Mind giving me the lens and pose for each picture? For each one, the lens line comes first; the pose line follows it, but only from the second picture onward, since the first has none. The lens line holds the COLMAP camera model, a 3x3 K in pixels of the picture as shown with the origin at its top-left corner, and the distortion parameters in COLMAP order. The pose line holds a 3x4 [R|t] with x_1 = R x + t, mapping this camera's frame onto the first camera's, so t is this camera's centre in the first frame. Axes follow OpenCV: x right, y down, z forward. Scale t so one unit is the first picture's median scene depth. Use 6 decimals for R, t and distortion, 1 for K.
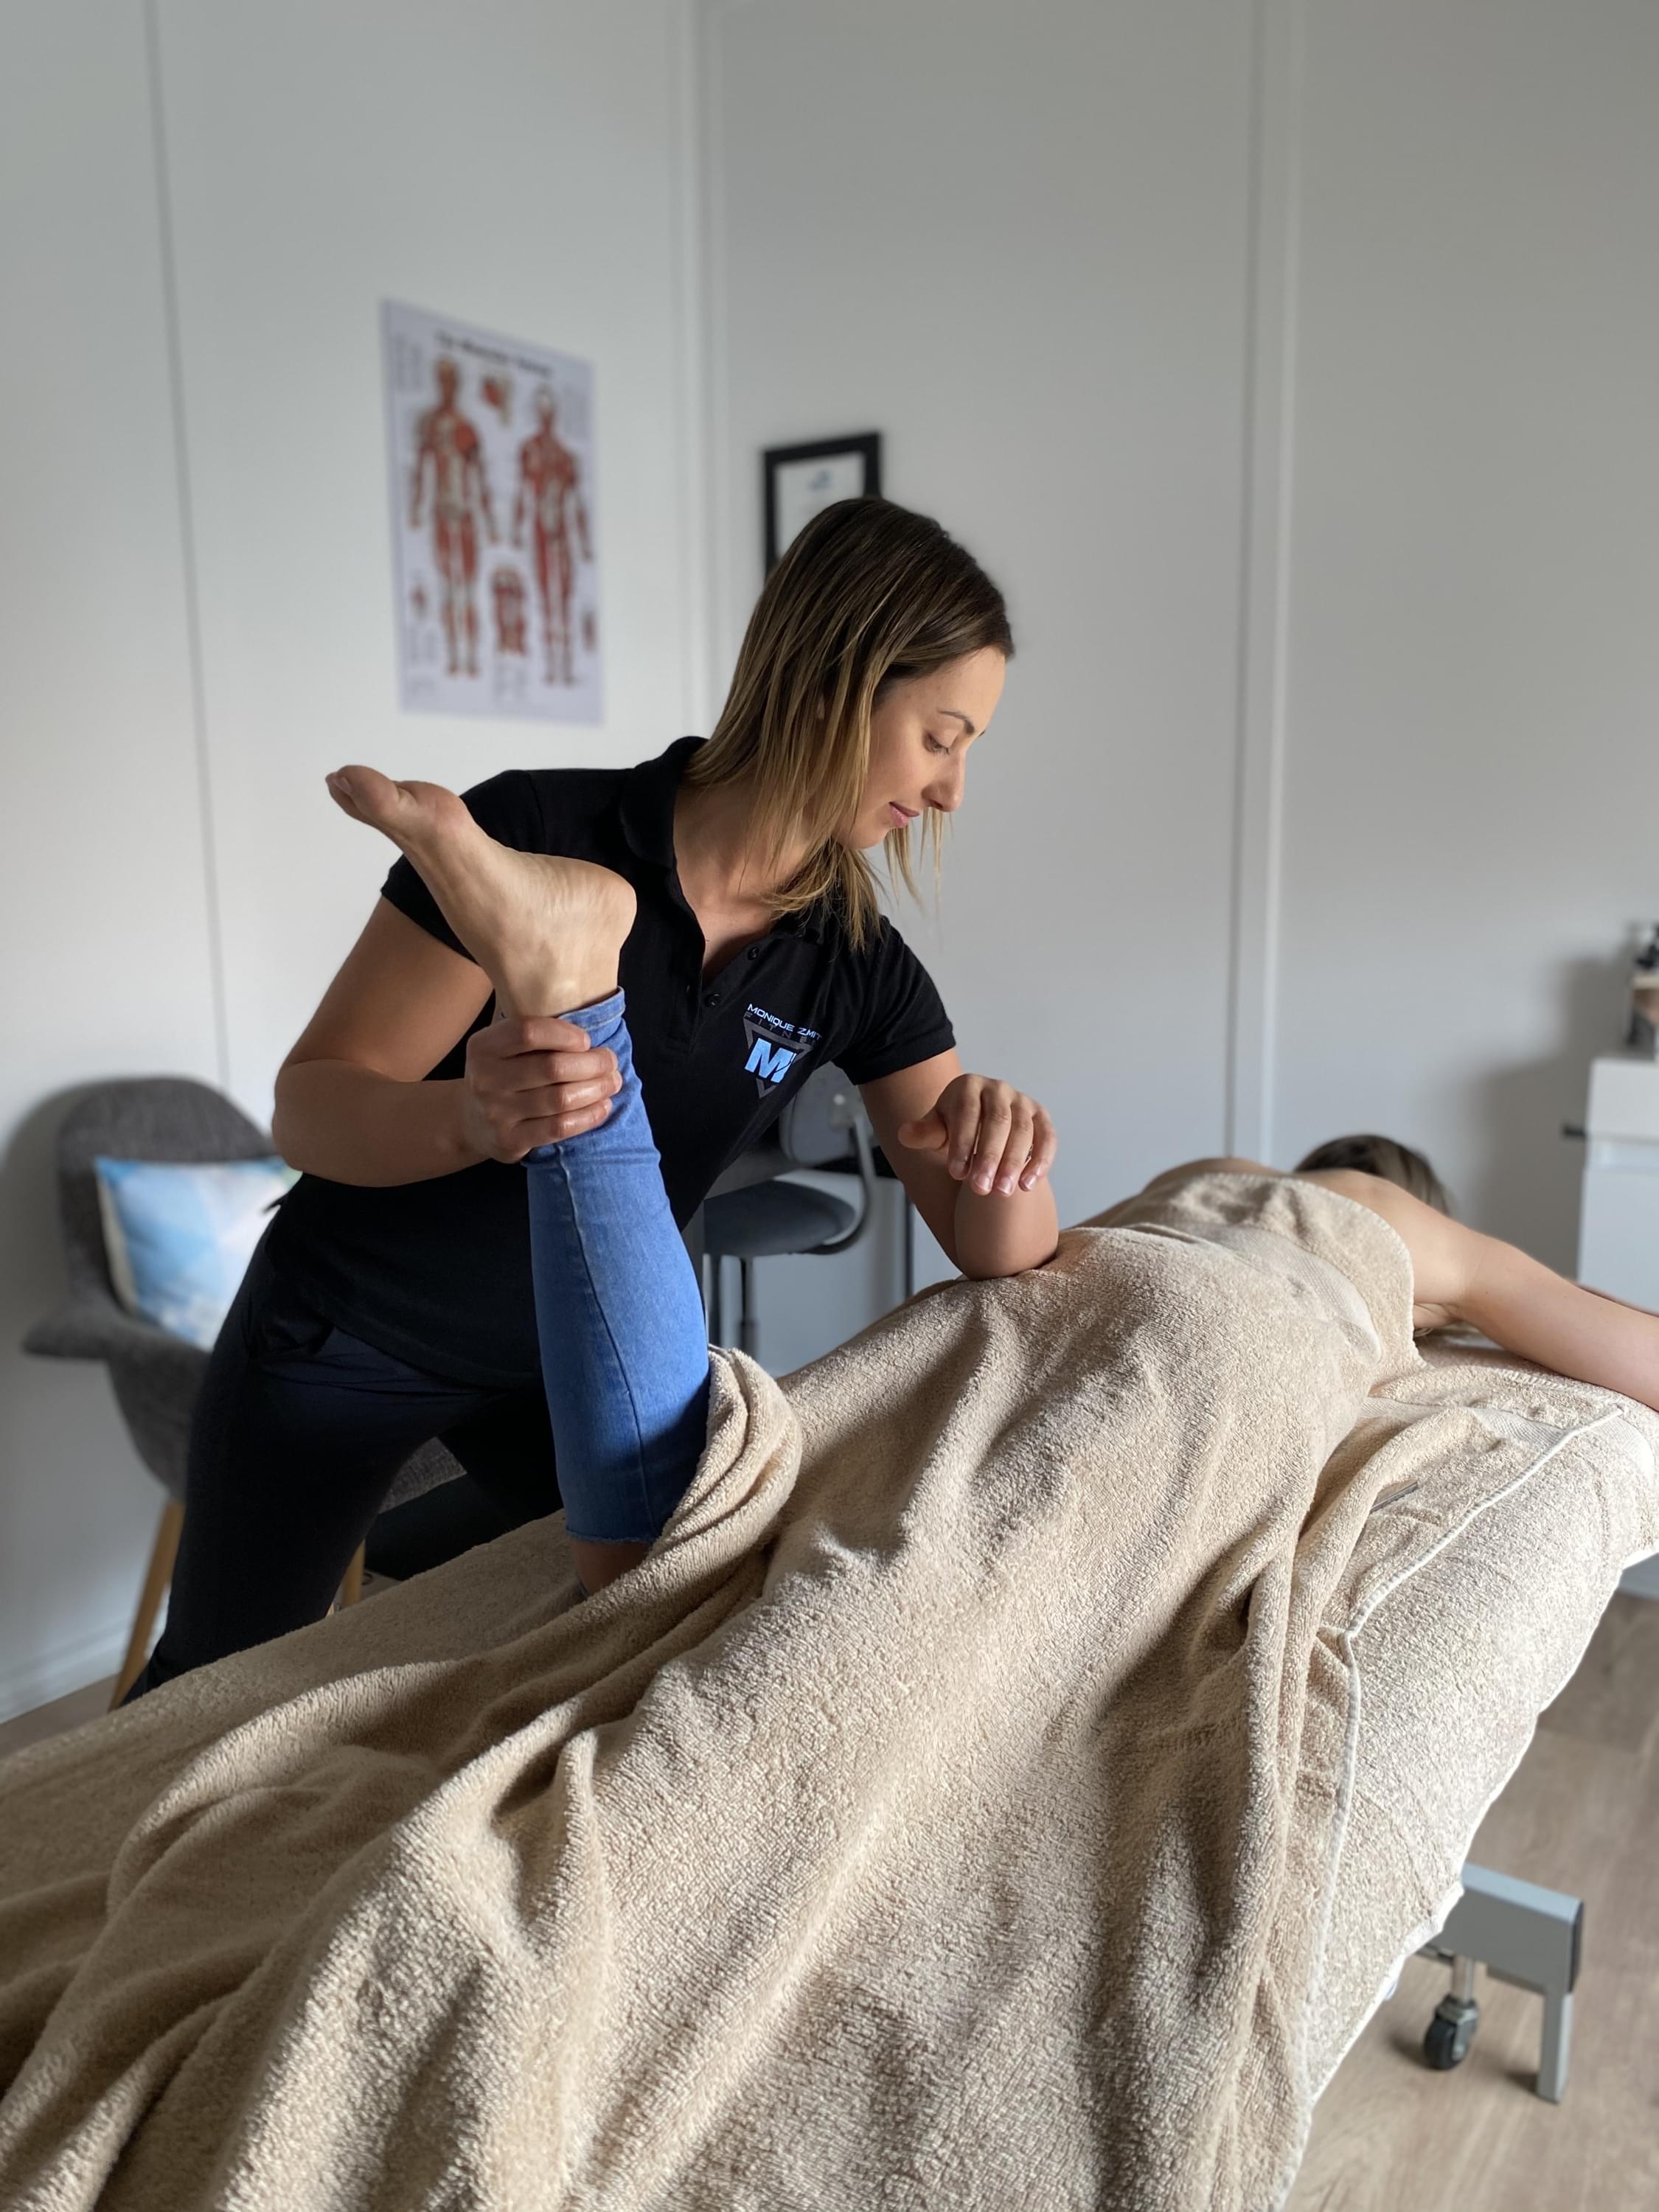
lens RADIAL K [[1705.6, 0, 829.5], [0, 1705.6, 1106.0], [0, 0, 1]] dist [-0.001166, 0.005423]
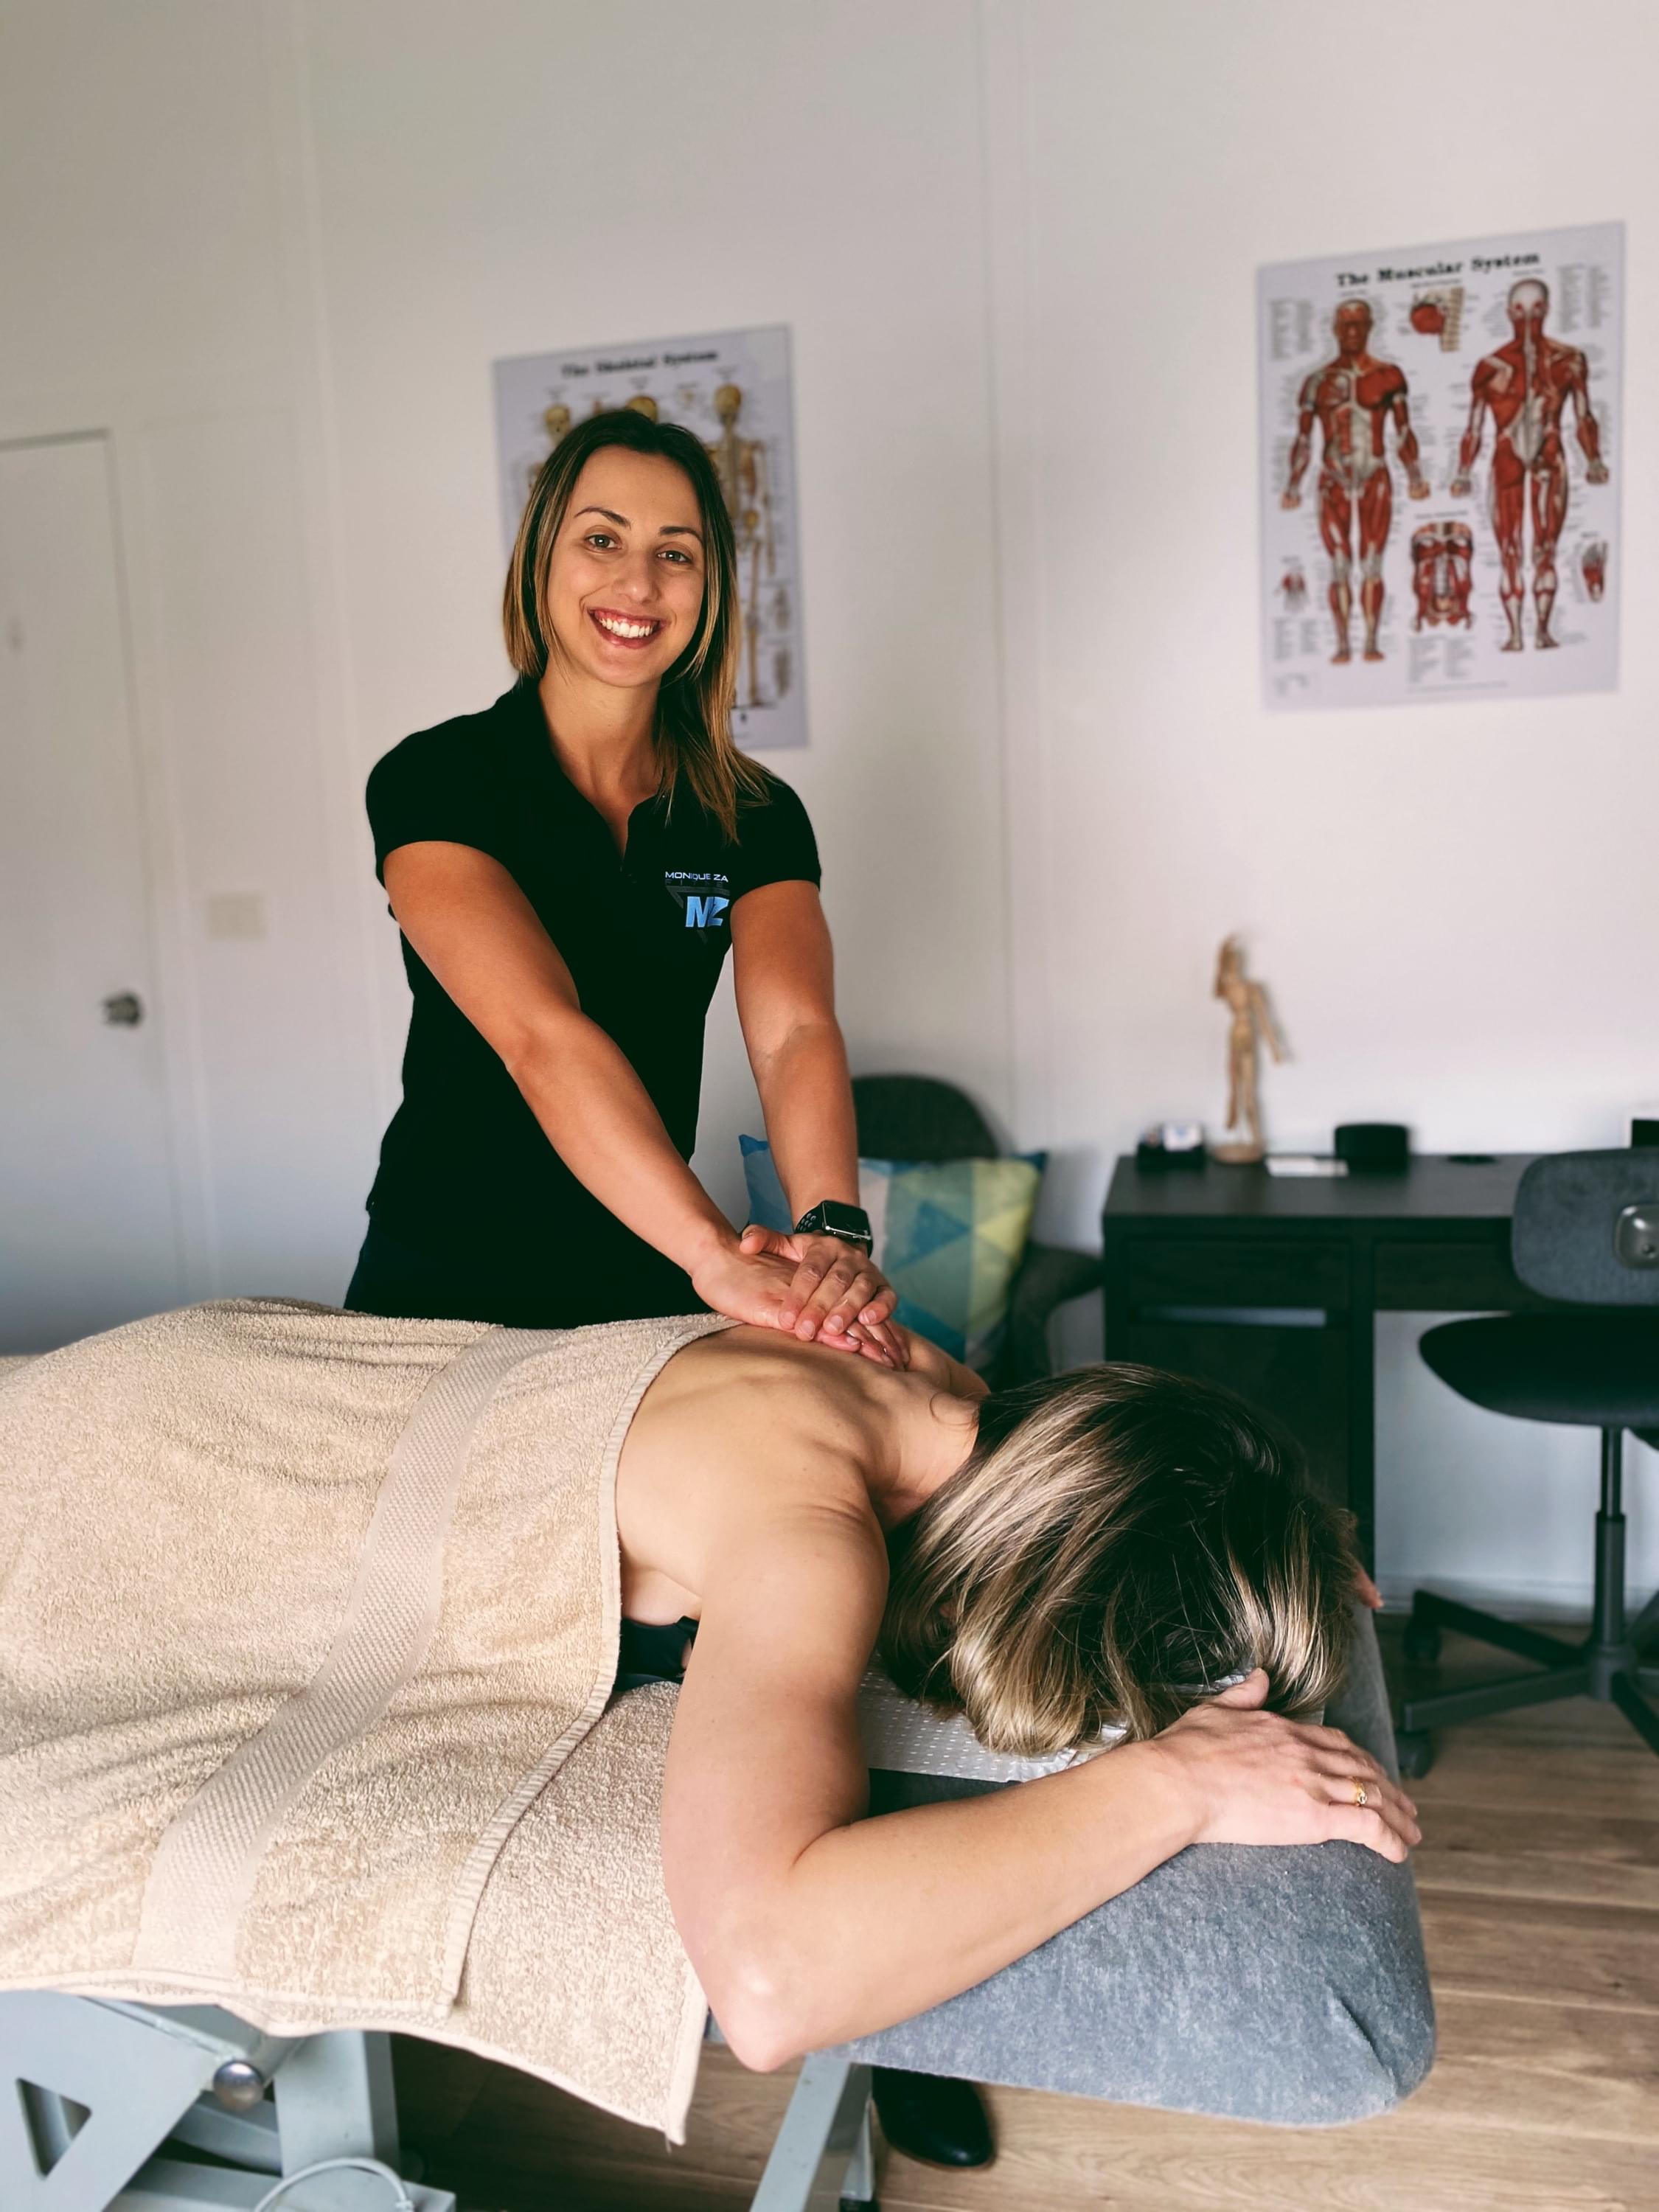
lens RADIAL K [[1705.6, 0, 829.5], [0, 1705.6, 1106.0], [0, 0, 1]] dist [-0.001166, 0.005423]
pose [[0.414027, 0.109935, -0.903602, 0.476457], [-0.097833, 0.992304, 0.075900, -0.067243], [0.904992, 0.056977, 0.421596, 0.397656]]
